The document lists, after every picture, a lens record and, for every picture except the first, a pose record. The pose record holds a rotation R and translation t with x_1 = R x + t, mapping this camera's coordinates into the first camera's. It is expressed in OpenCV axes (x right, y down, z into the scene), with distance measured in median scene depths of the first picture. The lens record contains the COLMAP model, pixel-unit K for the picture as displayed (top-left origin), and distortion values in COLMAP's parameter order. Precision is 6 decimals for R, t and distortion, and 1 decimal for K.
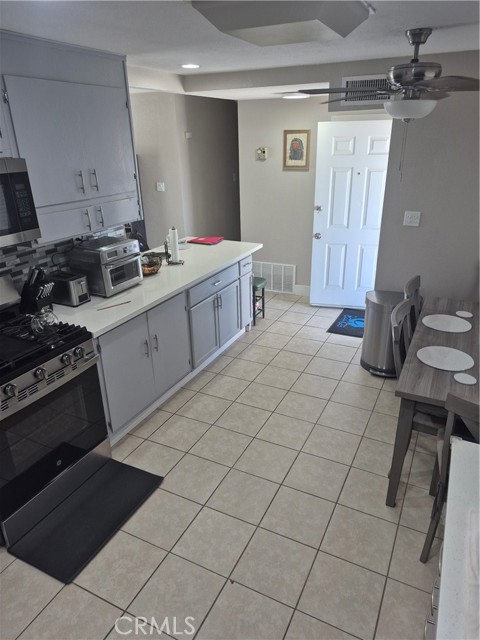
lens RADIAL K [[437.1, 0, 240.0], [0, 437.1, 320.0], [0, 0, 1]] dist [0.082116, -0.104073]
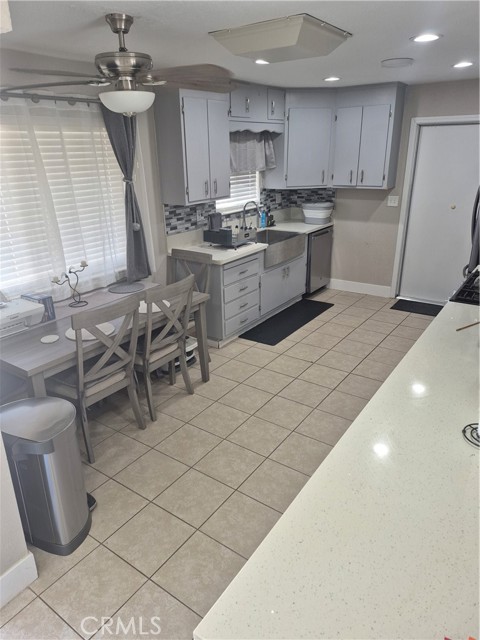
lens RADIAL K [[441.5, 0, 232.3], [0, 441.5, 310.1], [0, 0, 1]] dist [0.075281, -0.108299]
pose [[-0.986672, -0.027491, 0.160380, 0.009621], [0.088687, 0.735506, 0.671688, -0.414796], [-0.136426, 0.676960, -0.723266, 1.047586]]
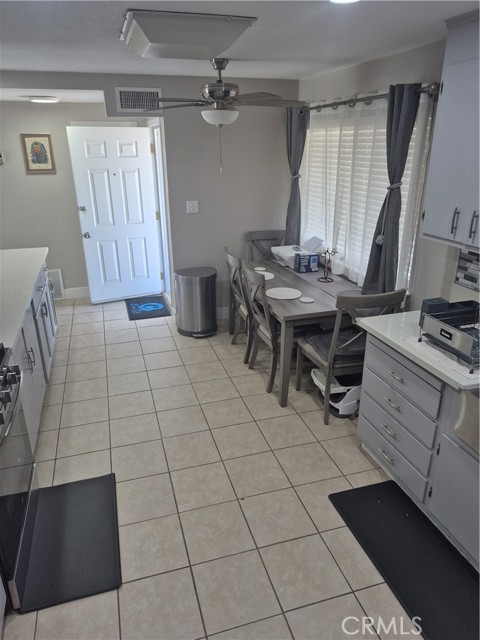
lens RADIAL K [[441.5, 0, 232.3], [0, 441.5, 310.1], [0, 0, 1]] dist [0.075281, -0.108299]
pose [[0.732133, -0.228582, 0.641663, -0.315985], [0.258064, 0.964871, 0.049269, 0.014744], [-0.630384, 0.129519, 0.765403, 0.014435]]
